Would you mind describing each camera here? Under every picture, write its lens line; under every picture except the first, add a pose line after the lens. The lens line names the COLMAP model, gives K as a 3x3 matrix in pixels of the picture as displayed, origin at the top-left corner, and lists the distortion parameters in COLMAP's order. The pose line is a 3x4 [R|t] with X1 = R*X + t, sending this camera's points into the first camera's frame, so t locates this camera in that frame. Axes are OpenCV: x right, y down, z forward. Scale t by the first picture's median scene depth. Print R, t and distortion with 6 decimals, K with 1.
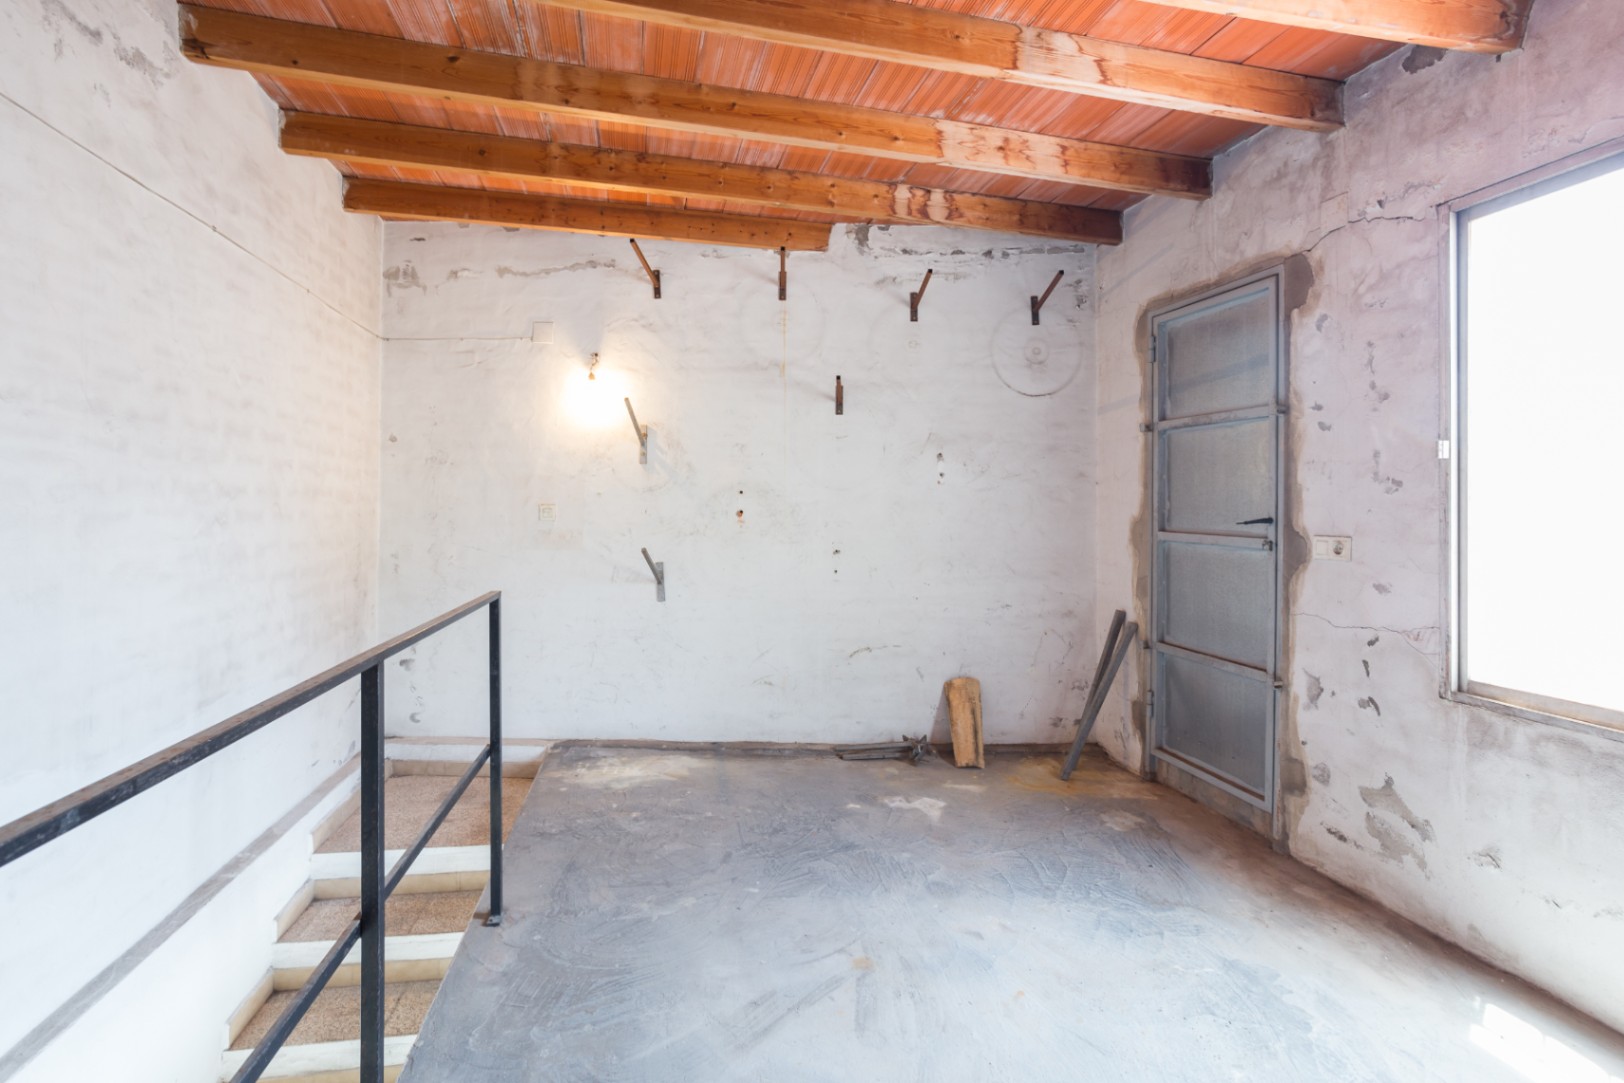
lens RADIAL K [[775.5, 0, 800.3], [0, 775.5, 513.2], [0, 0, 1]] dist [-0.049900, 0.026292]
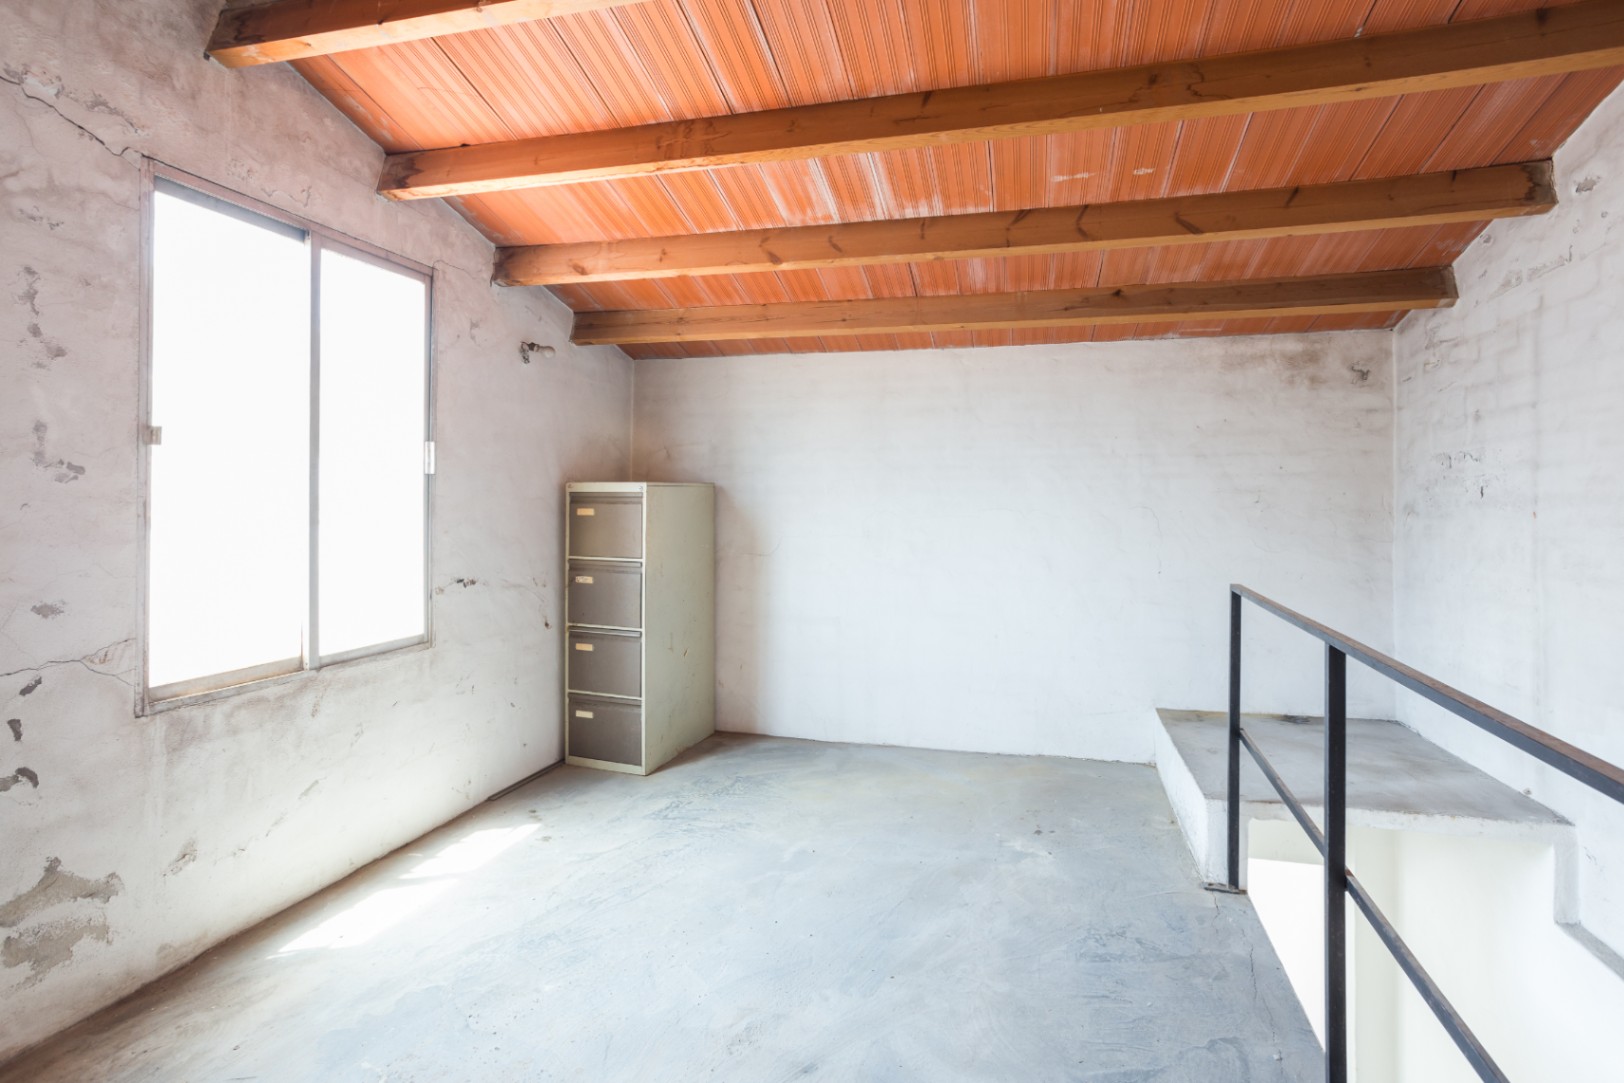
lens RADIAL K [[775.5, 0, 800.3], [0, 775.5, 513.2], [0, 0, 1]] dist [-0.049900, 0.026292]
pose [[-0.871299, -0.010650, 0.490637, -0.248343], [0.000437, 0.999747, 0.022476, -0.012097], [-0.490752, 0.019798, -0.871074, 1.371894]]
